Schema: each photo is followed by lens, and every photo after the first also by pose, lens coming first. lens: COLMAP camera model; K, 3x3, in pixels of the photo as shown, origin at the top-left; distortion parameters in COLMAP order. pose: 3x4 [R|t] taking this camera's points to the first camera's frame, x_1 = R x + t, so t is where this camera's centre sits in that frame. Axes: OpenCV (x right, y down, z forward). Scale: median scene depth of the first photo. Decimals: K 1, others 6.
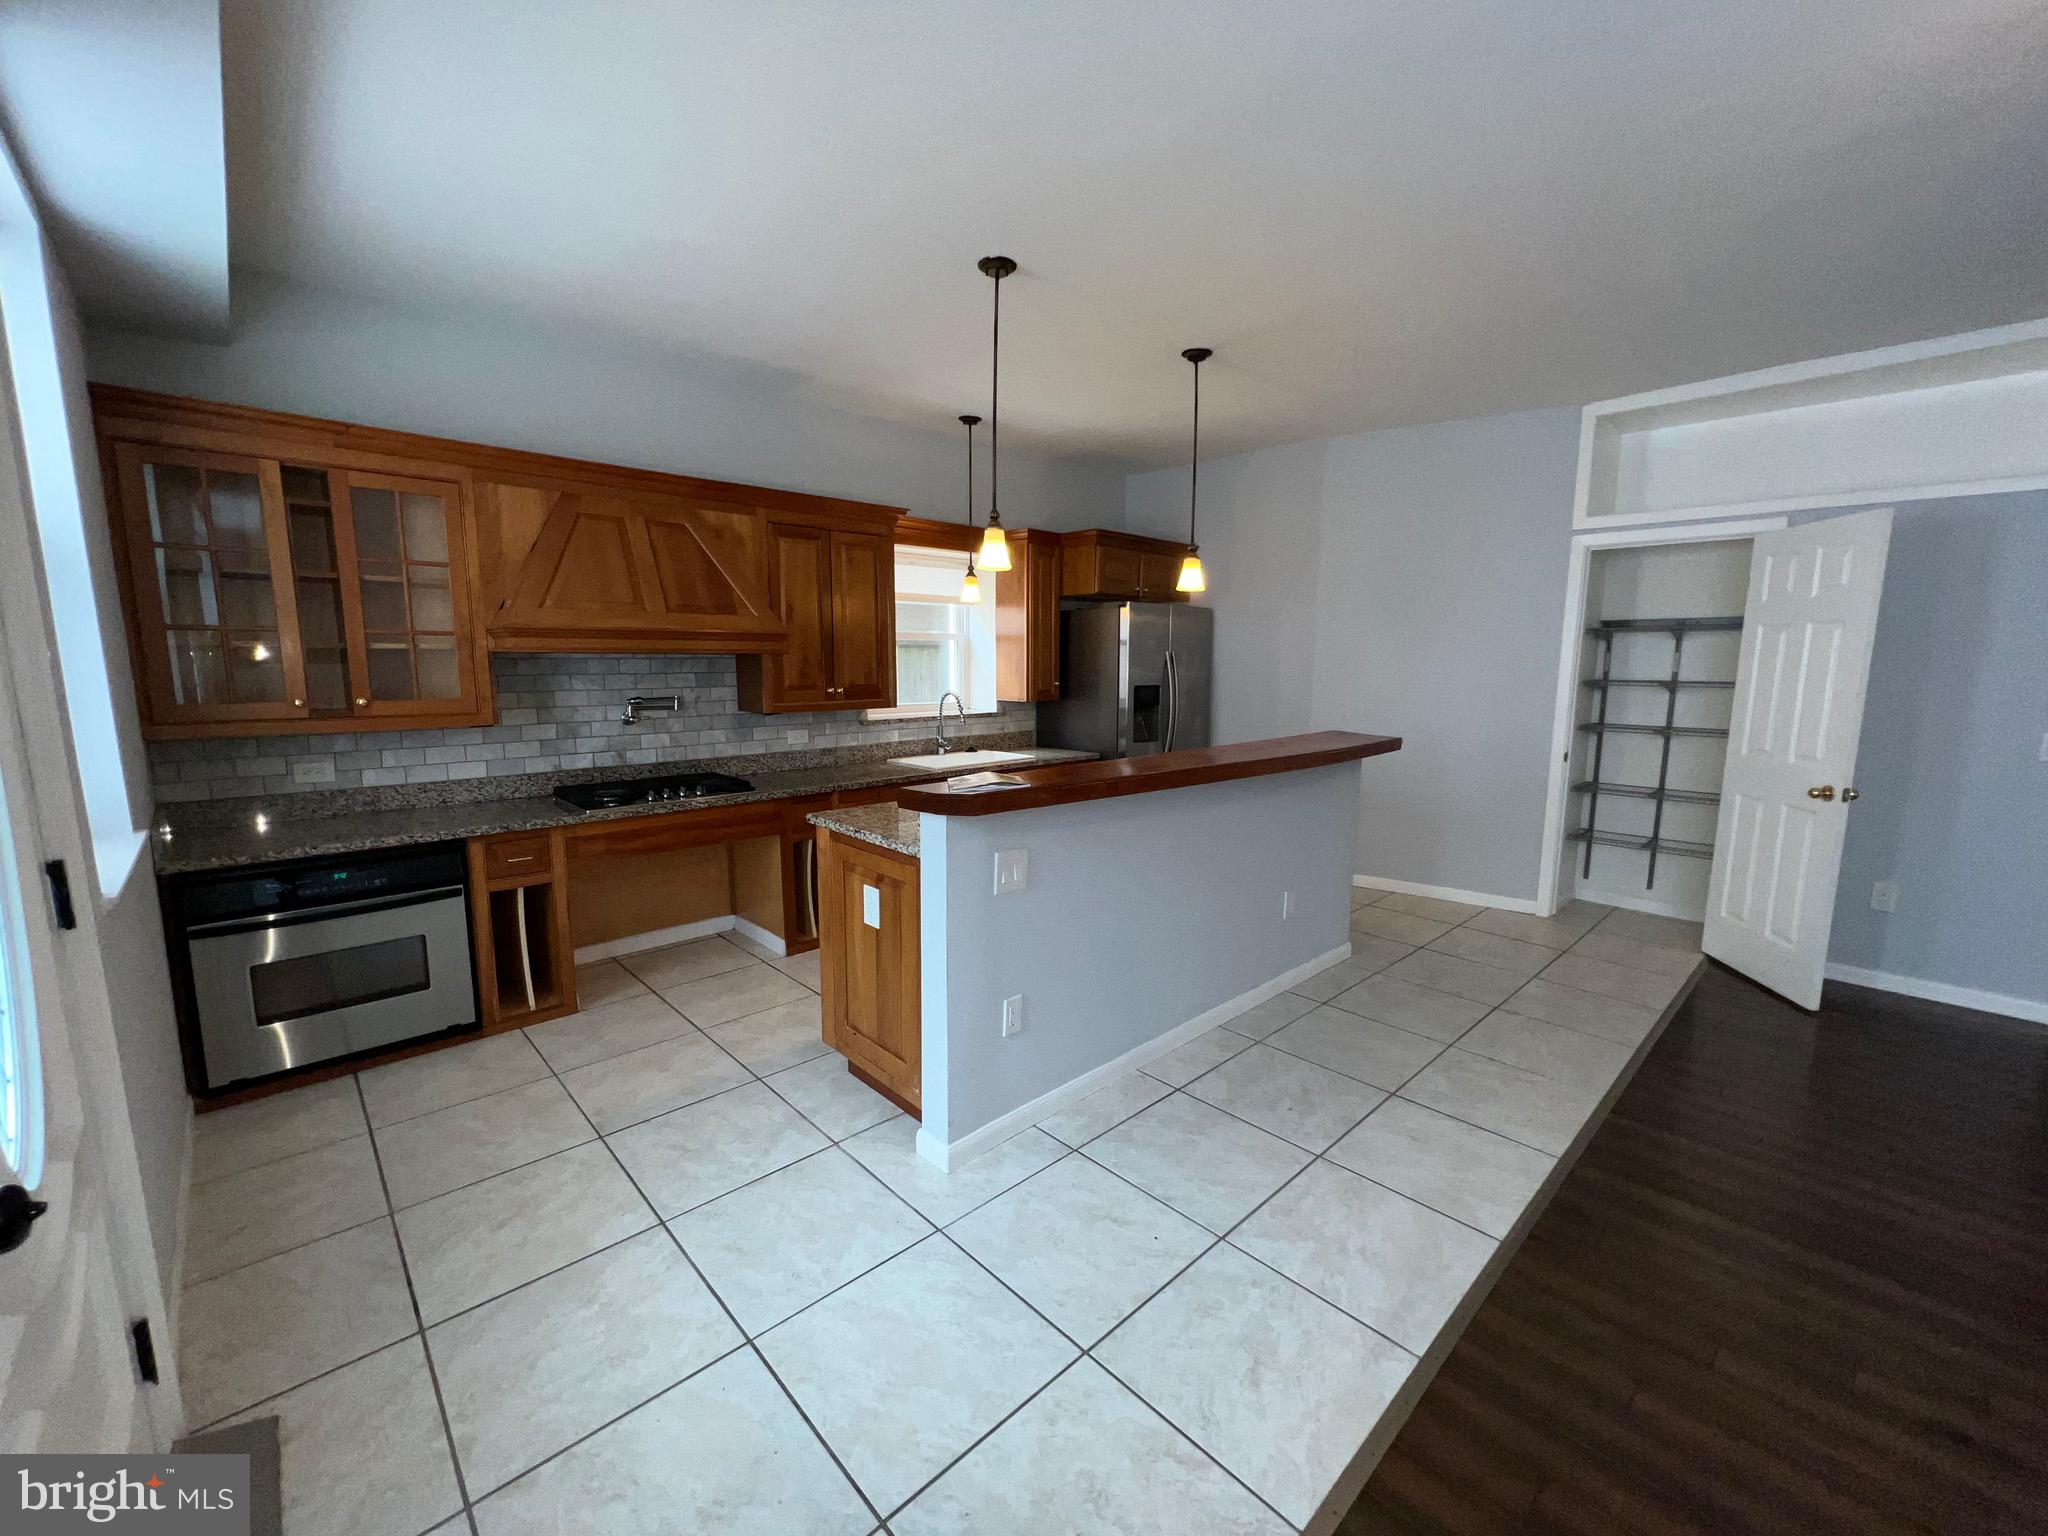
lens RADIAL K [[819.4, 0, 1020.6], [0, 819.4, 774.9], [0, 0, 1]] dist [-0.004698, 0.001070]
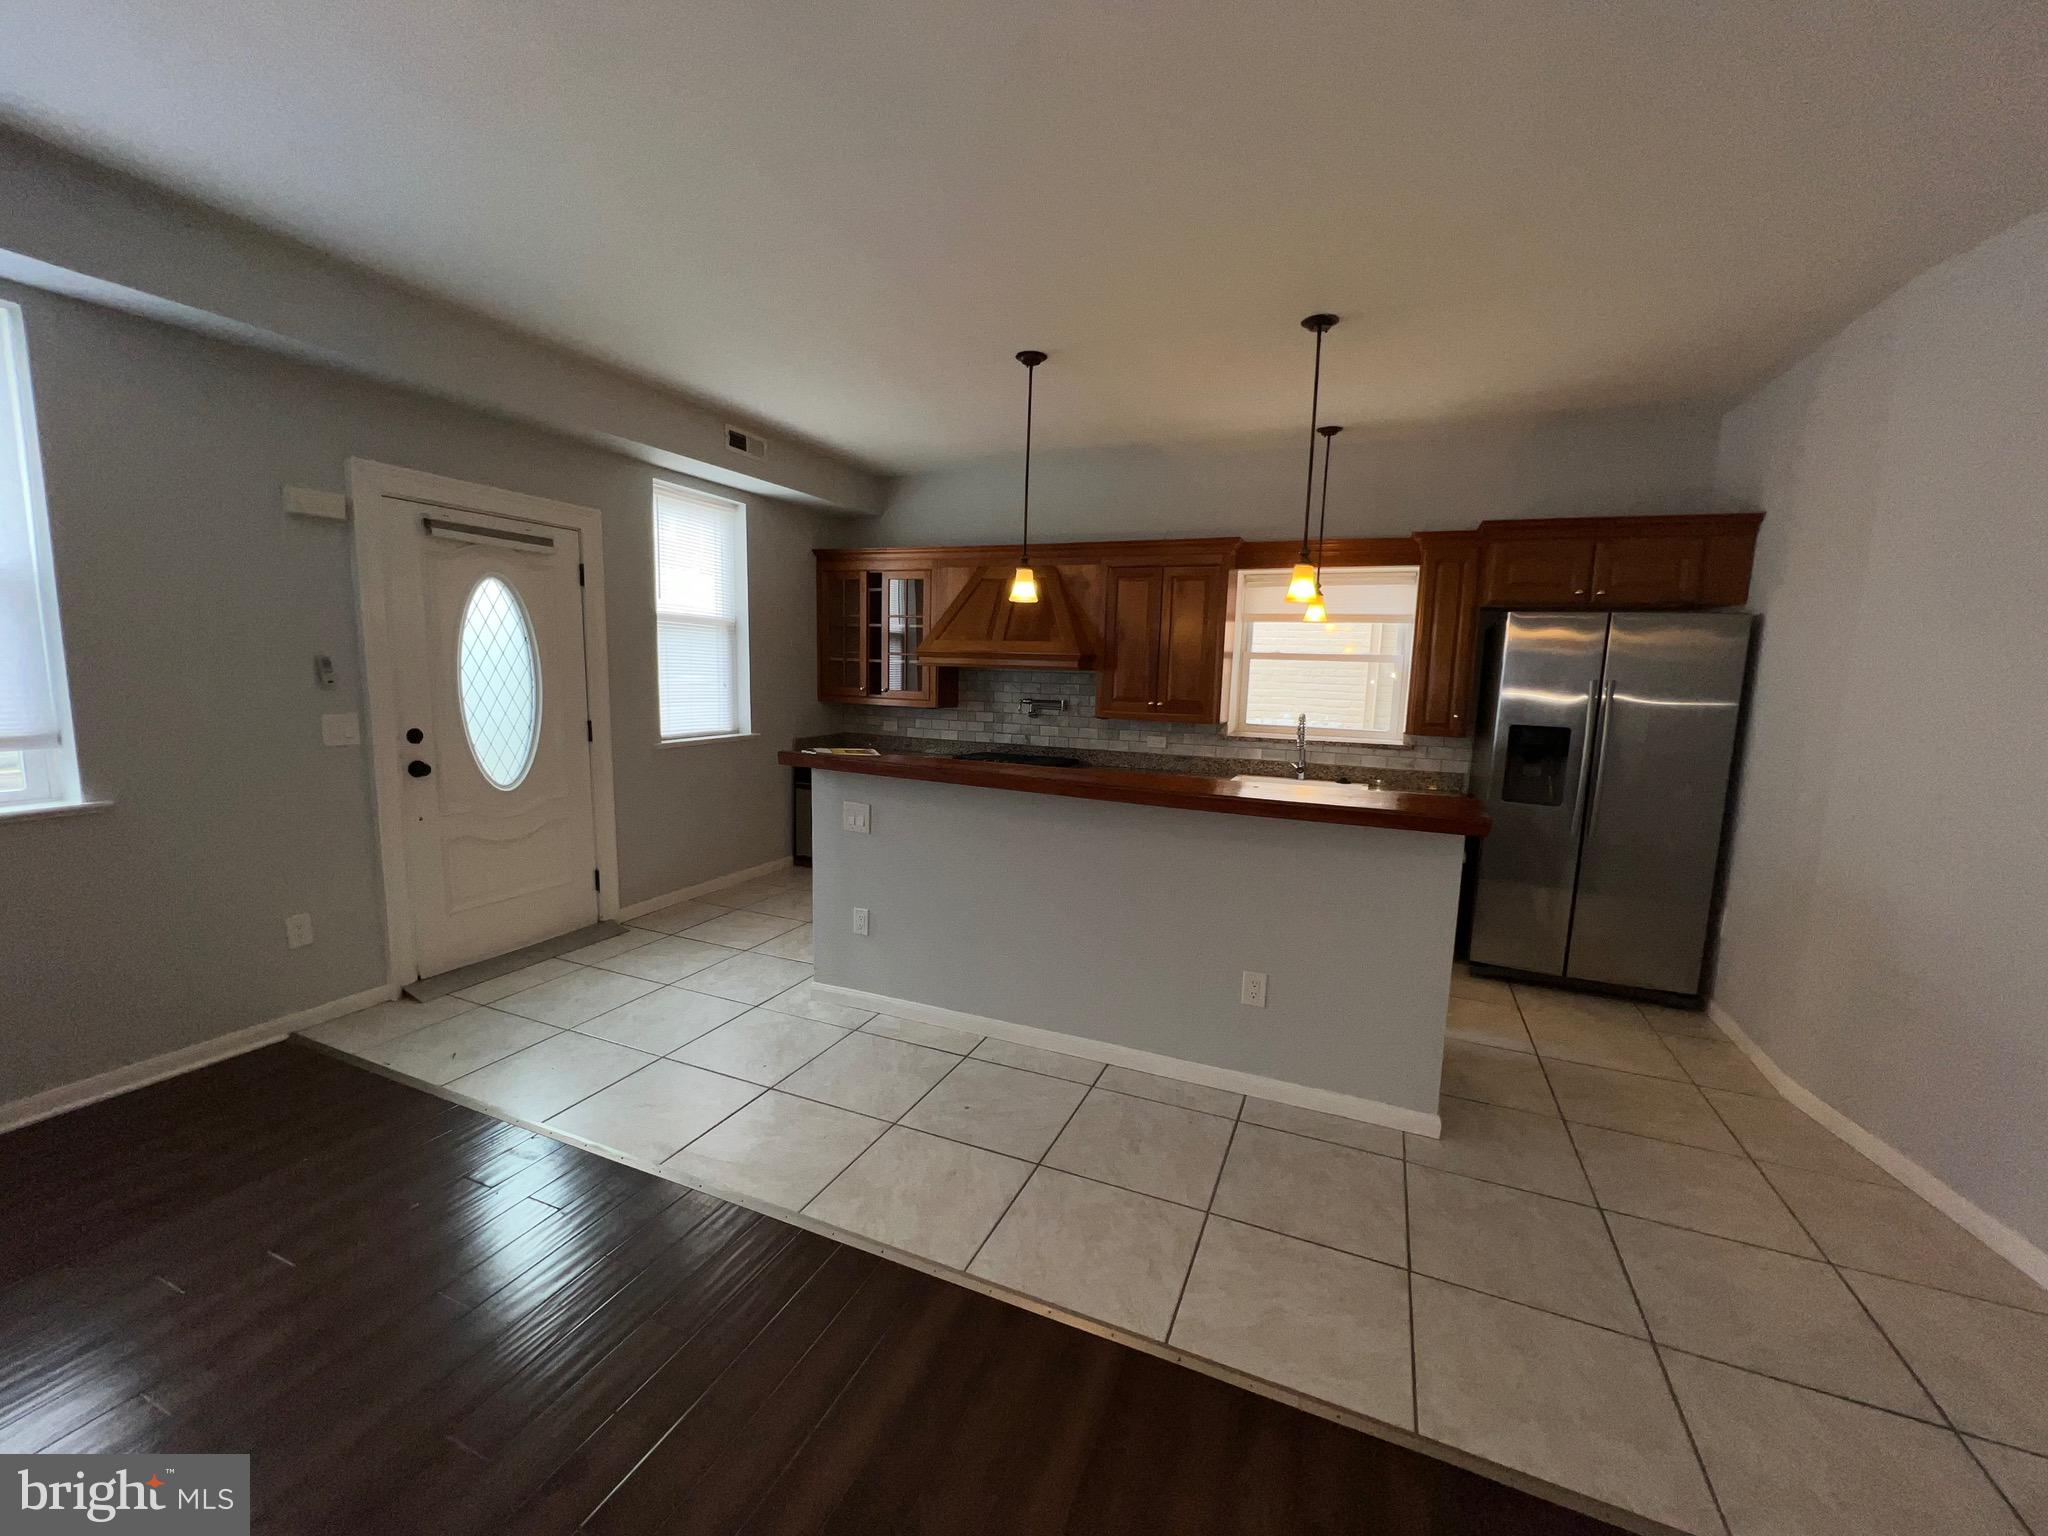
lens RADIAL K [[819.4, 0, 1022.6], [0, 819.4, 771.1], [0, 0, 1]] dist [-0.004698, 0.001070]
pose [[0.399984, 0.126702, -0.907722, 0.933235], [-0.156225, 0.985330, 0.068695, -0.071601], [0.903110, 0.114332, 0.413910, 0.435933]]
